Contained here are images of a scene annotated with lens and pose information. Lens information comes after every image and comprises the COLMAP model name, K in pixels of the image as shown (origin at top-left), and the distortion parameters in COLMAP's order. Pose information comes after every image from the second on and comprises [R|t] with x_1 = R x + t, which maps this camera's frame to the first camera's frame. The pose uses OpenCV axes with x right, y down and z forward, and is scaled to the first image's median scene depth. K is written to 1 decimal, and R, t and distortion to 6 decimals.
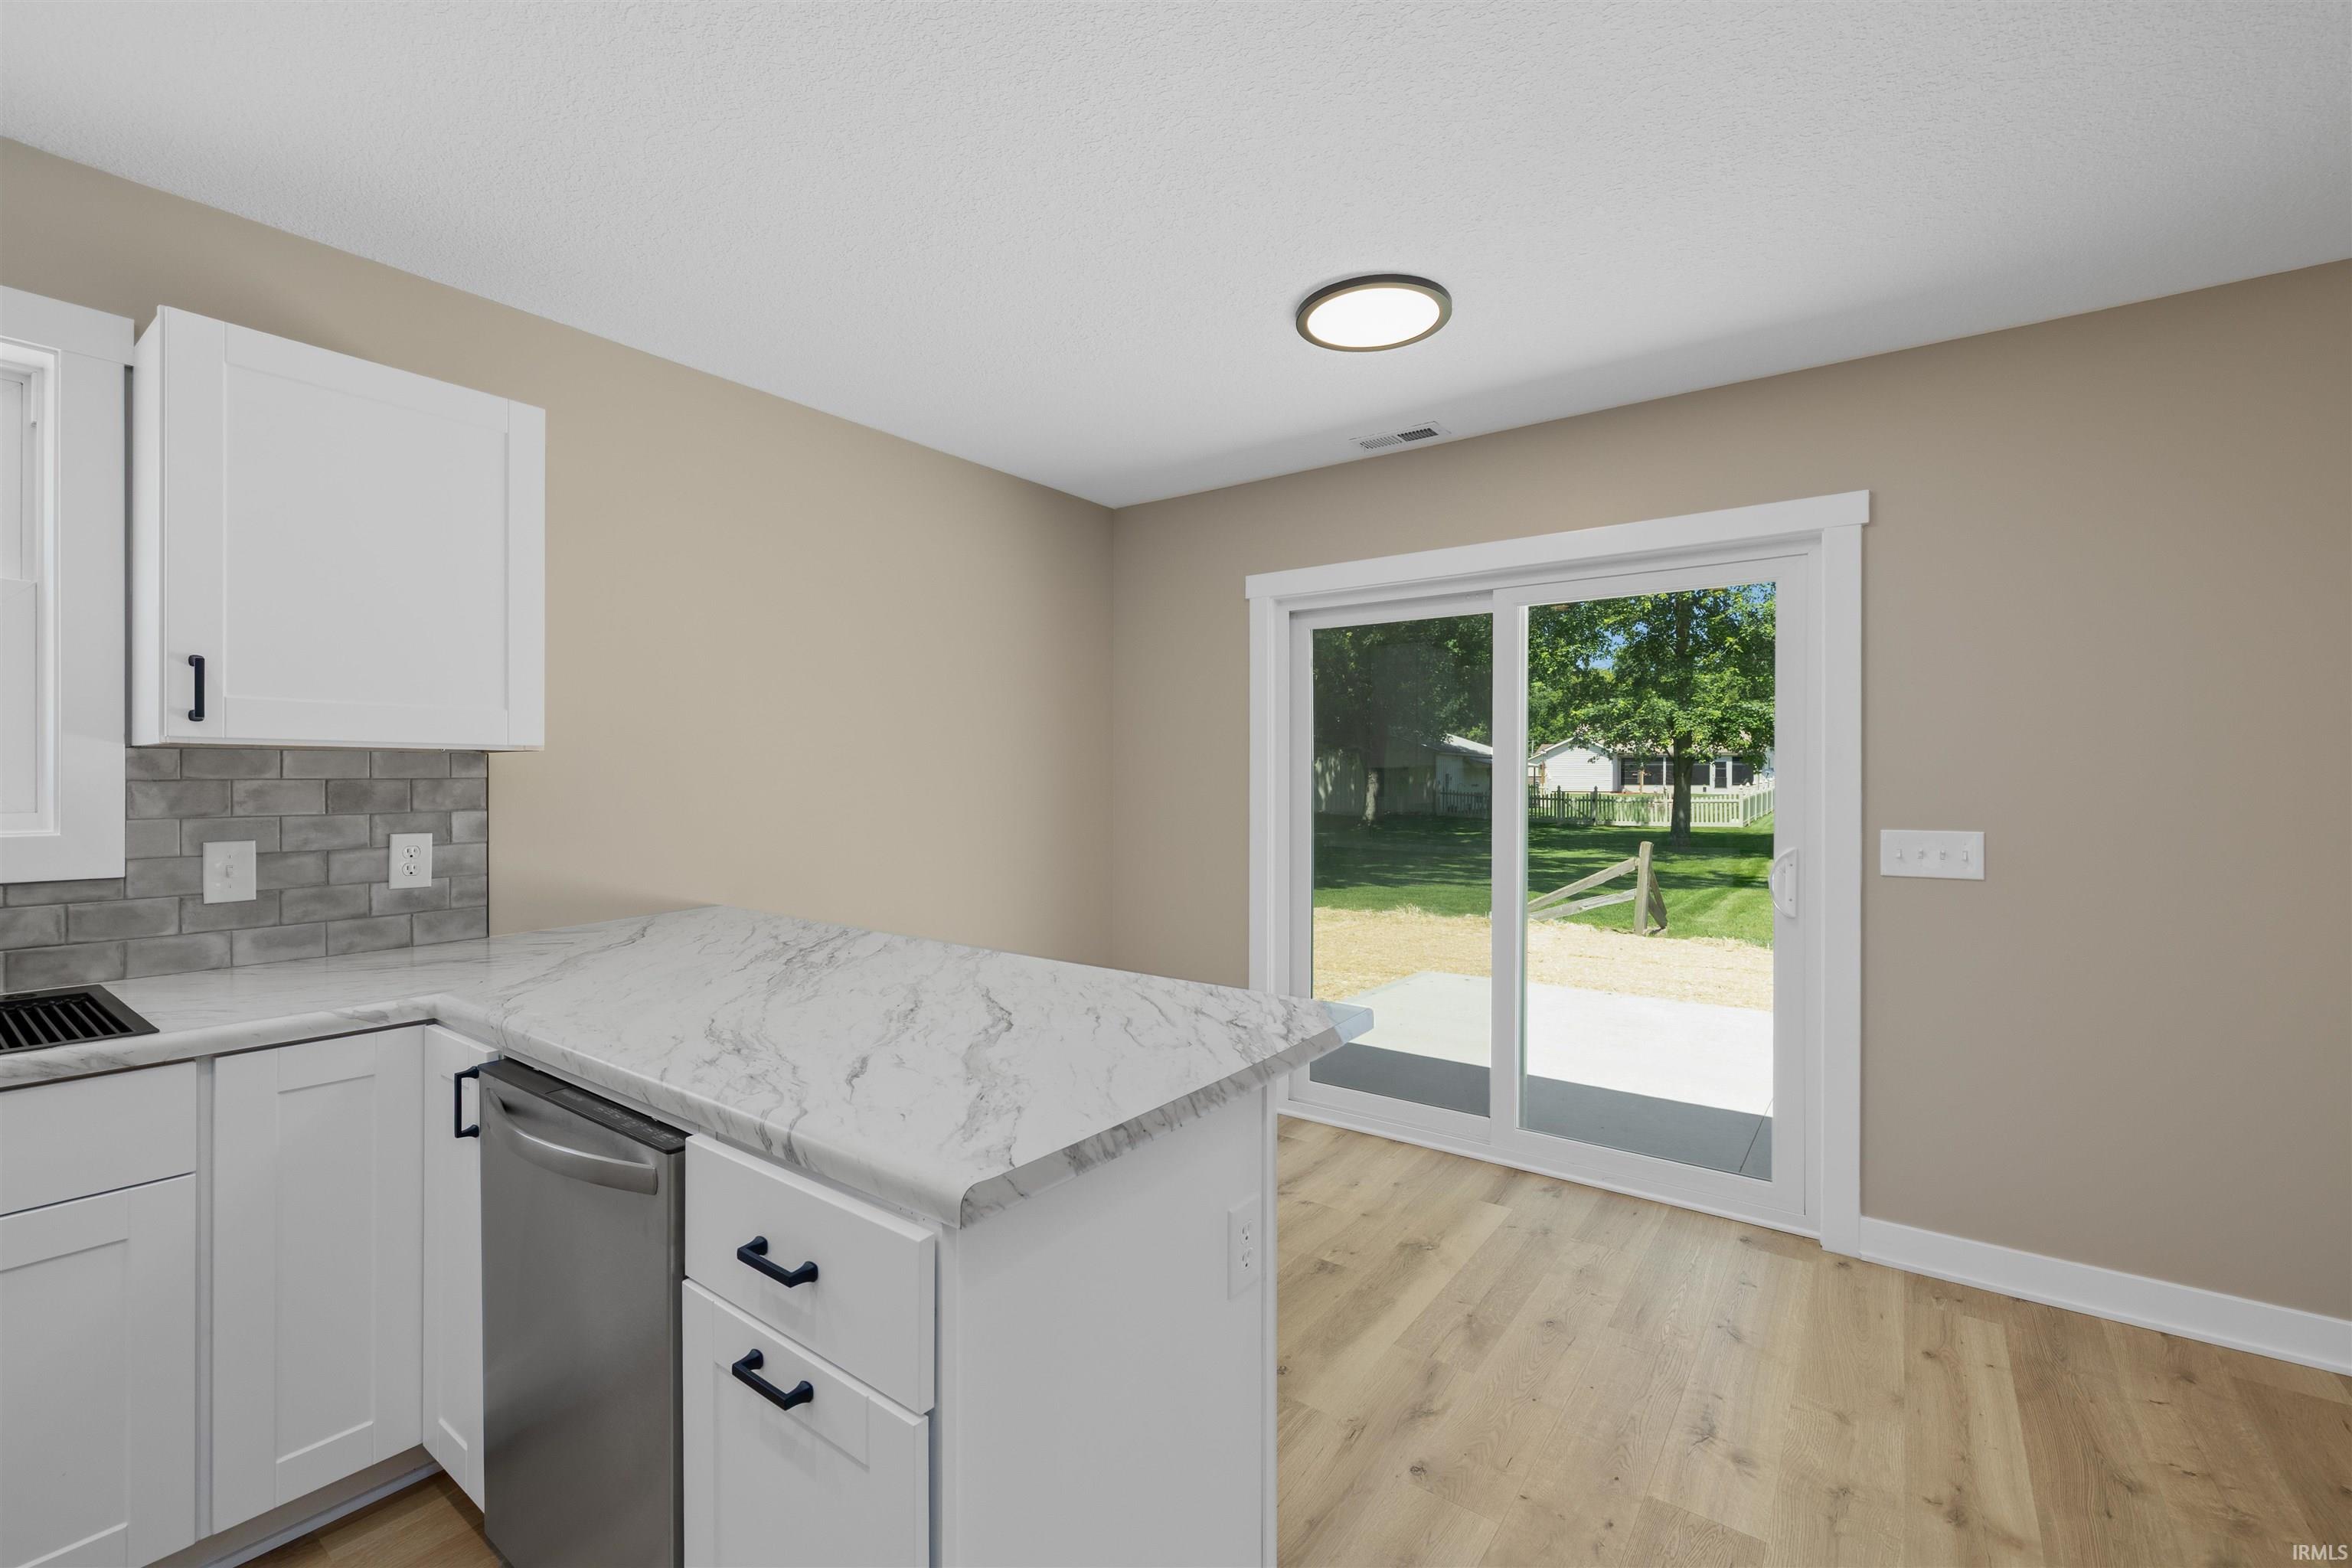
lens RADIAL K [[1001.7, 0, 1173.2], [0, 1001.7, 785.9], [0, 0, 1]] dist [0.005974, -0.001416]
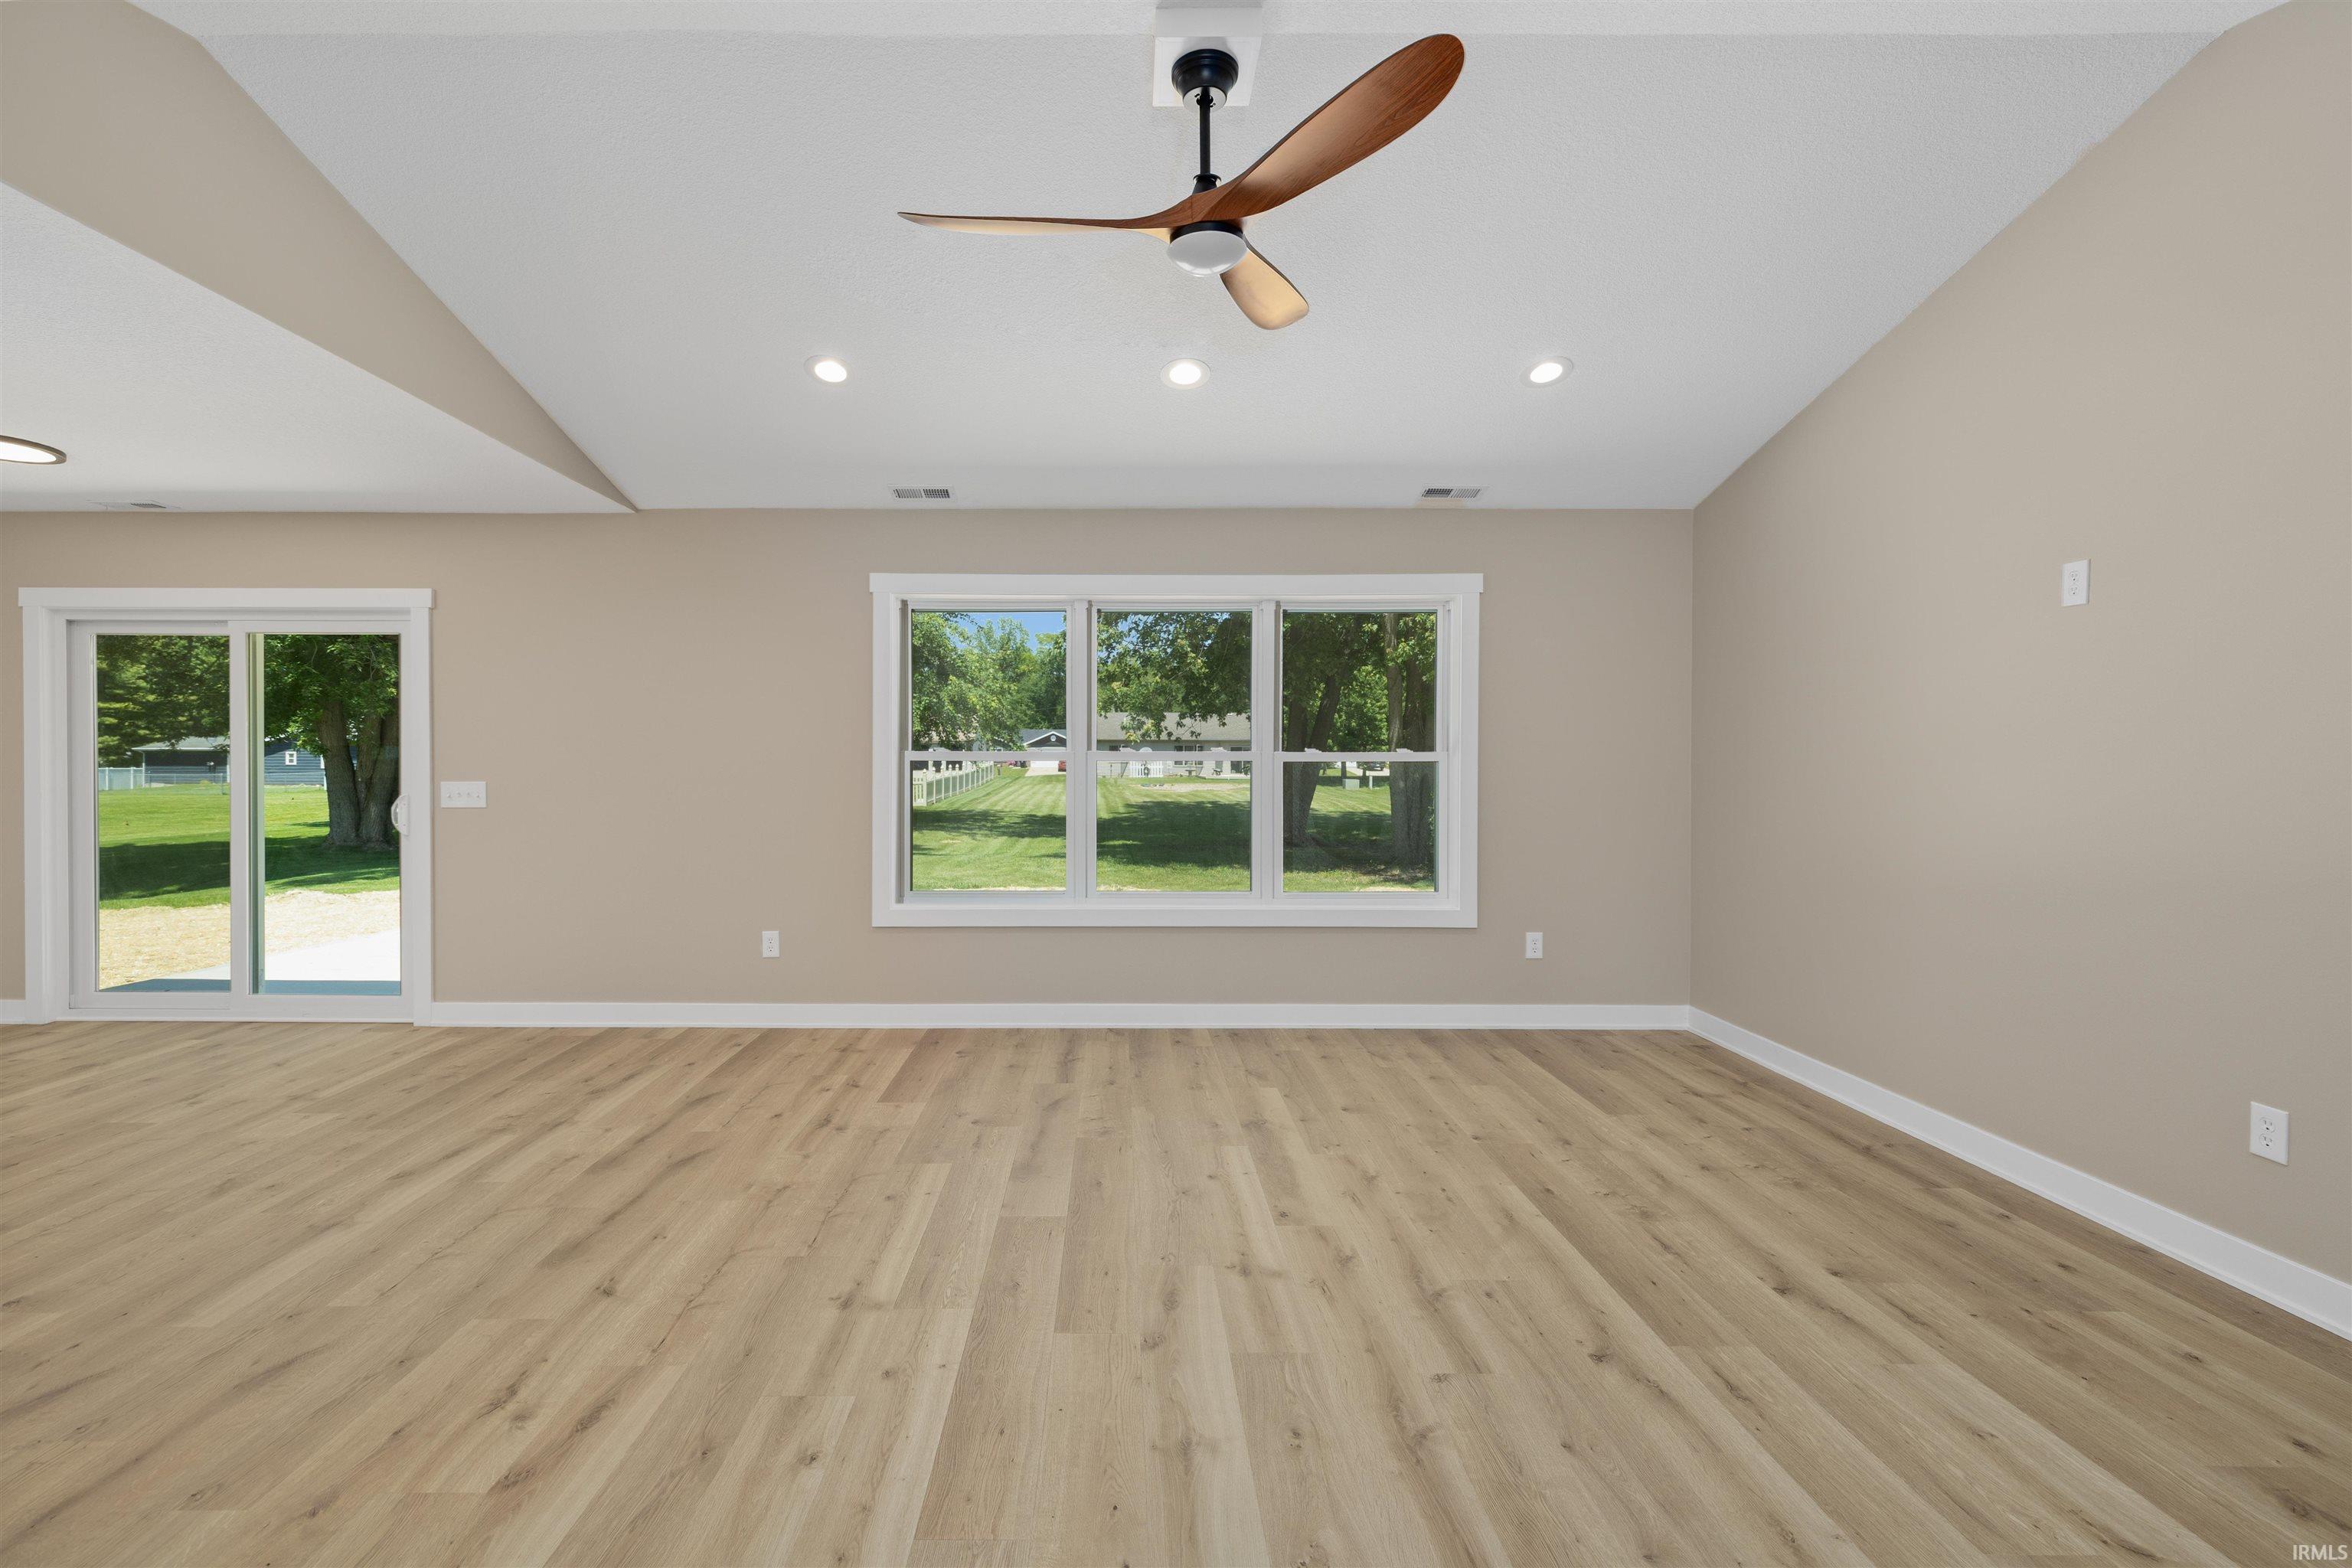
lens RADIAL K [[1001.7, 0, 1110.5], [0, 1001.7, 831.5], [0, 0, 1]] dist [0.005974, -0.001416]
pose [[0.808364, -0.038462, 0.587425, 0.766874], [0.005366, 0.998303, 0.057980, 0.040988], [-0.588658, -0.043717, 0.807199, -1.420333]]
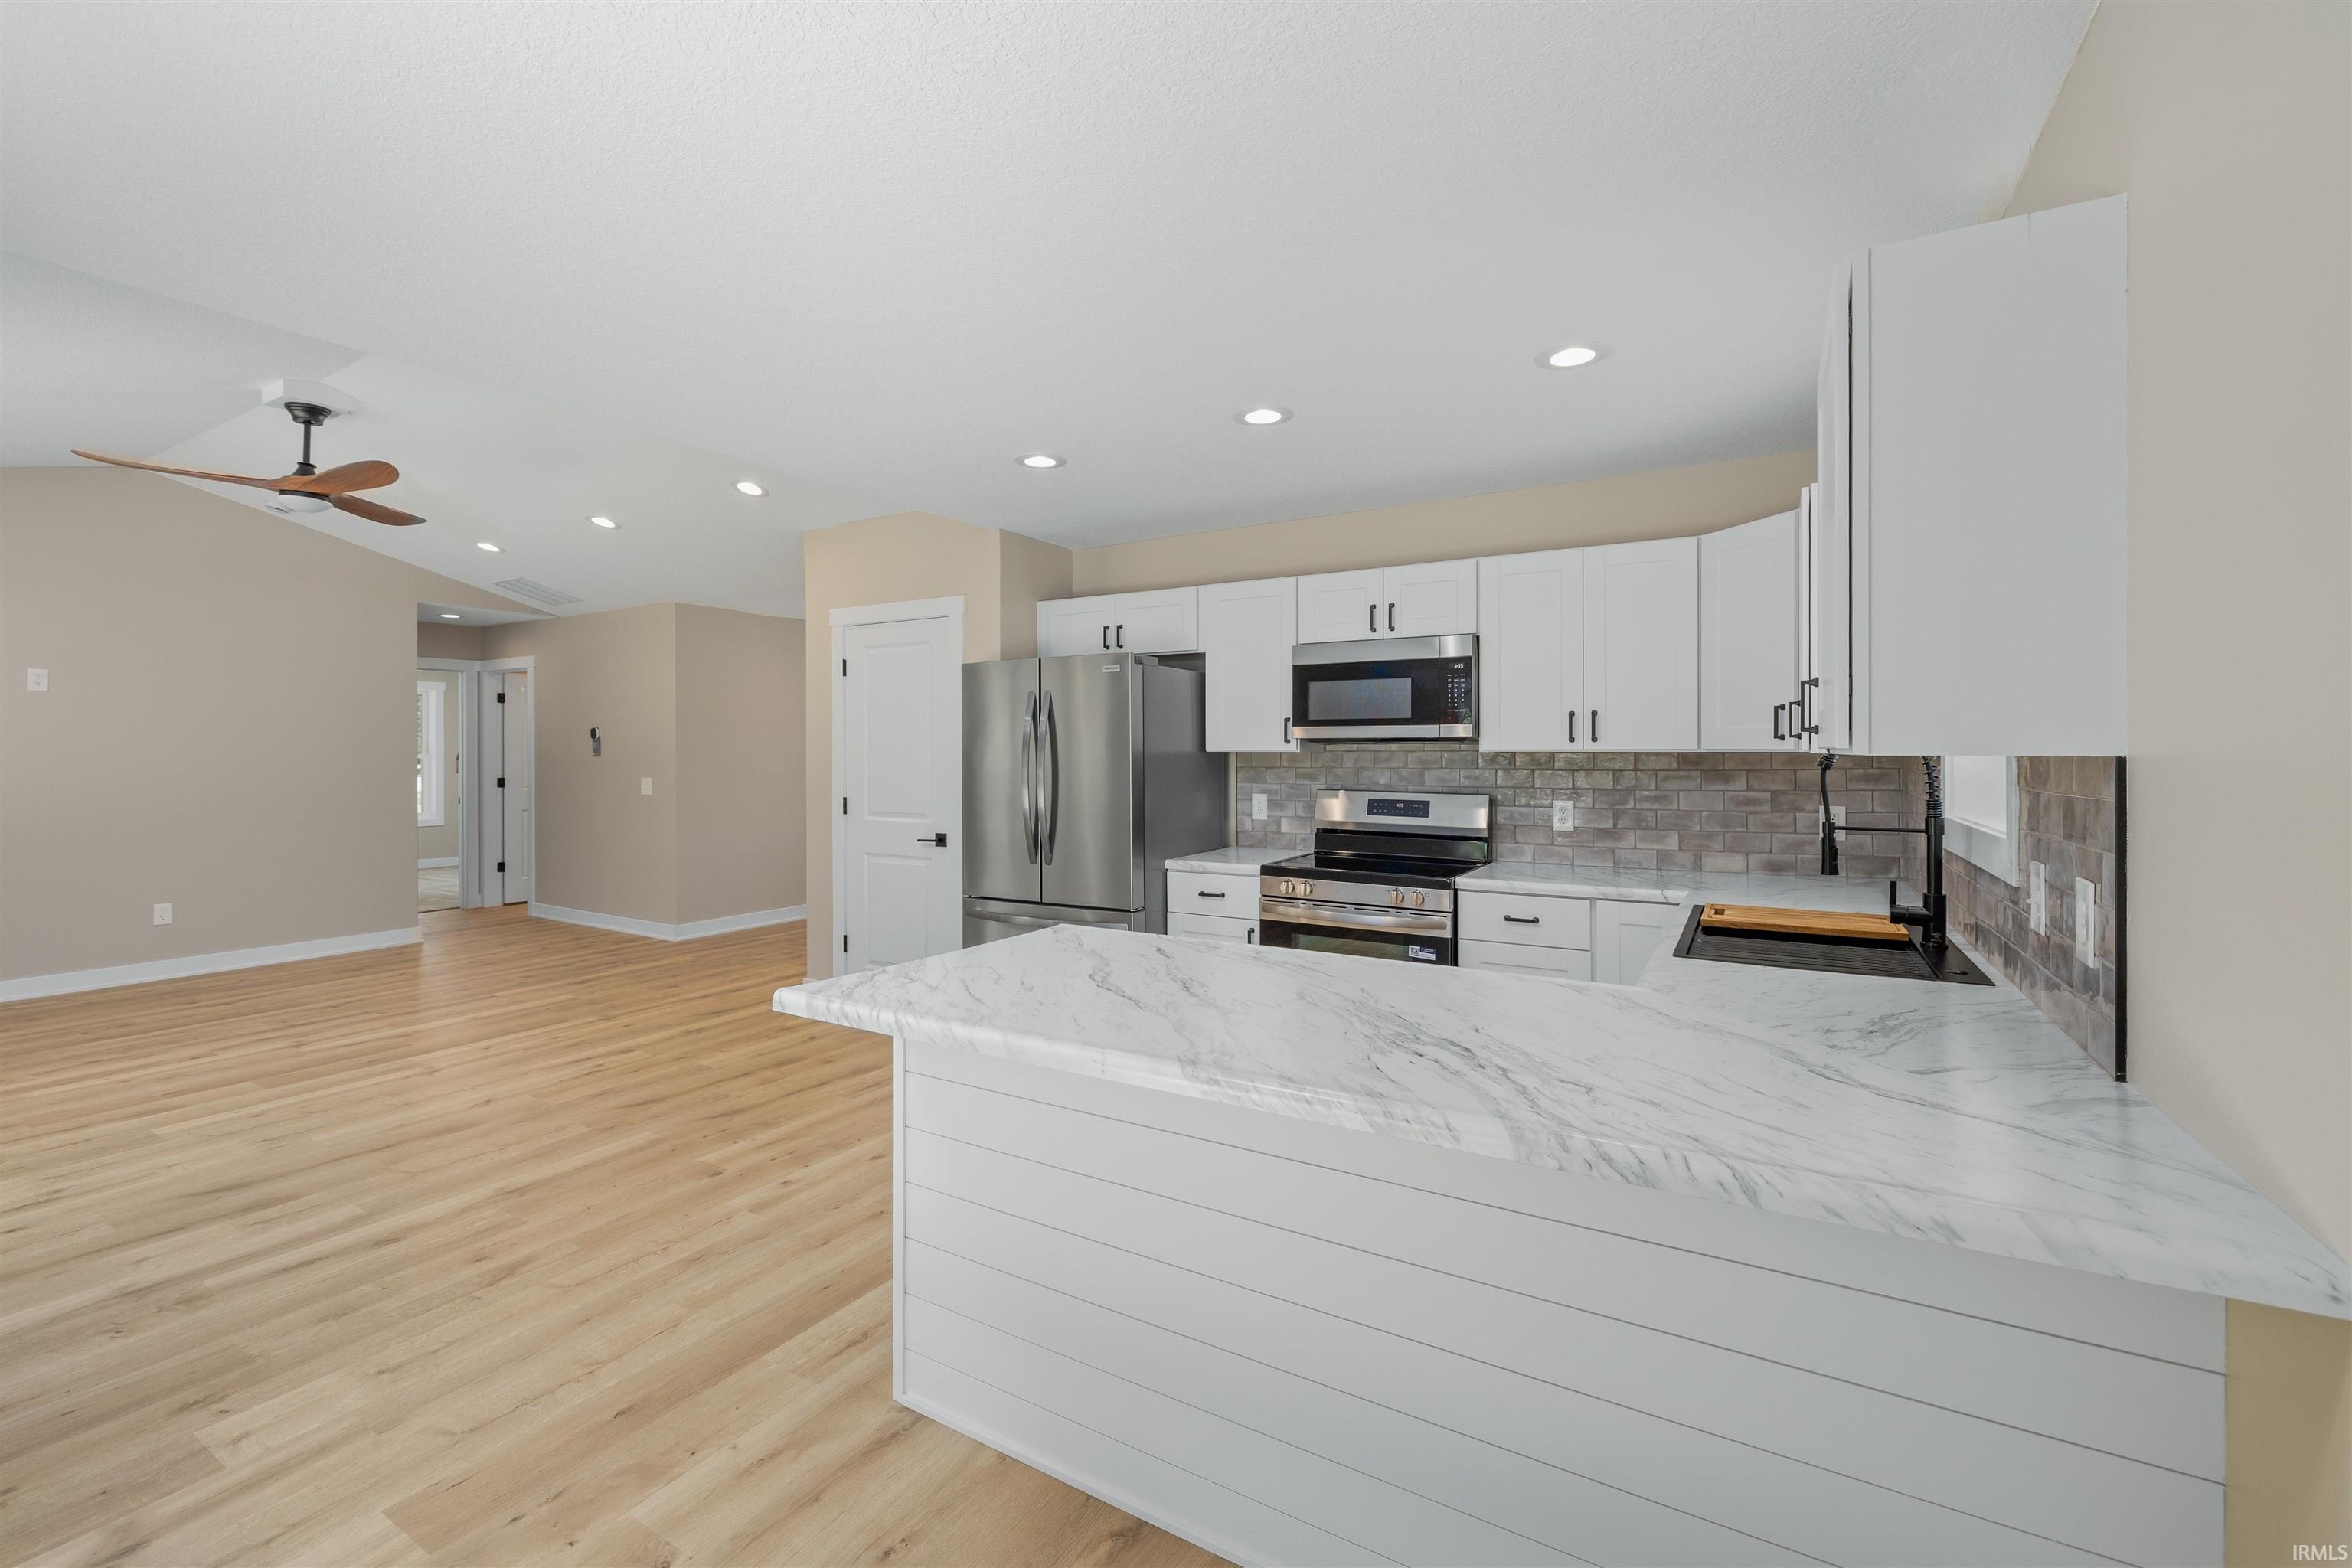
lens RADIAL K [[1001.7, 0, 1168.5], [0, 1001.7, 752.7], [0, 0, 1]] dist [0.005974, -0.001416]
pose [[-0.996760, -0.003718, -0.080348, -0.129578], [-0.004432, 0.999952, 0.008716, -0.039500], [0.080312, 0.009044, -0.996729, 1.696997]]
